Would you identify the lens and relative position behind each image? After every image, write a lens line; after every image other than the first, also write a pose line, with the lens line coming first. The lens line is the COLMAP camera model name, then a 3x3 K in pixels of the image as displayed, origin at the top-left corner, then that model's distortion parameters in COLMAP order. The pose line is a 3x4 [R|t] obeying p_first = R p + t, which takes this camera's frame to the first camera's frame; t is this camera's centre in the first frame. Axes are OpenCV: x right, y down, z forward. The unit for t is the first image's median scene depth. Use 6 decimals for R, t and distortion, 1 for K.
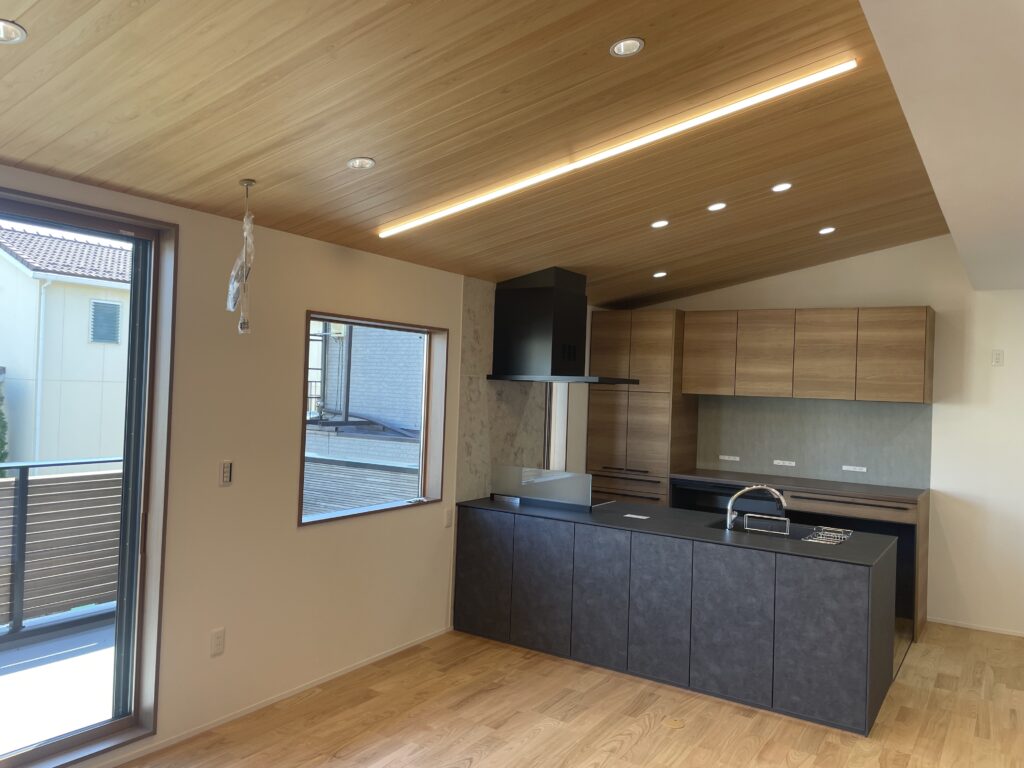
lens RADIAL K [[772.2, 0, 512.0], [0, 772.2, 384.0], [0, 0, 1]] dist [0.099025, -0.108204]
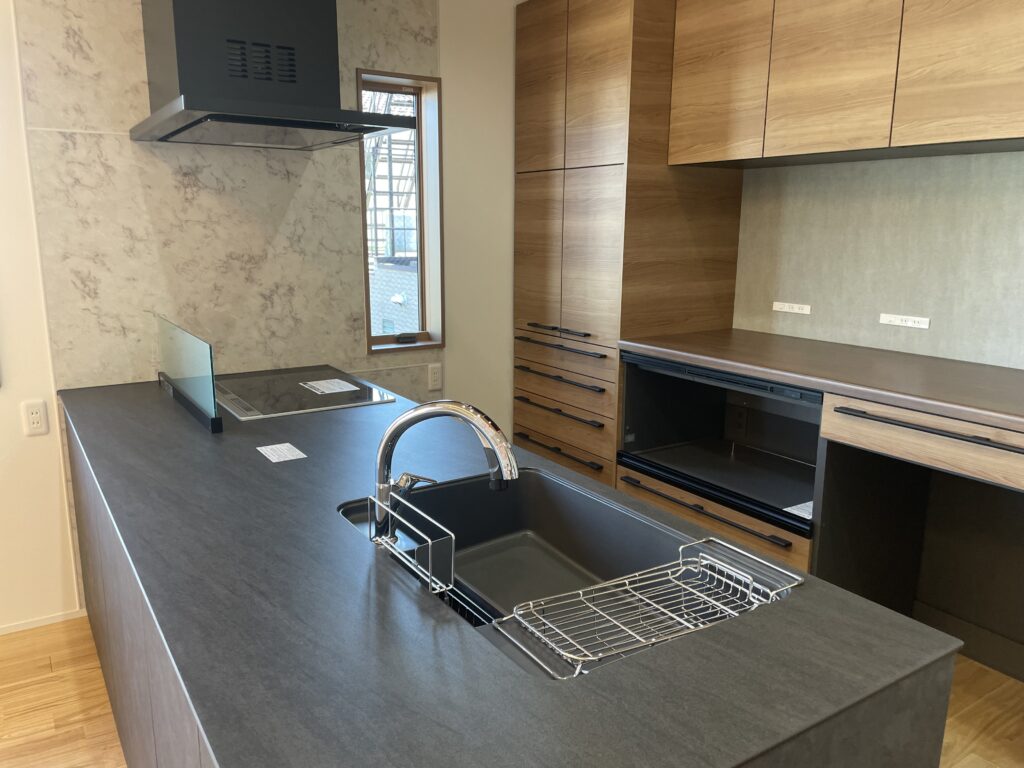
lens RADIAL K [[772.2, 0, 512.0], [0, 772.2, 384.0], [0, 0, 1]] dist [0.099025, -0.108204]
pose [[0.907585, 0.053069, -0.416501, 0.355111], [0.030926, 0.980836, 0.192364, 0.050140], [0.418728, -0.187467, 0.888551, 0.565460]]
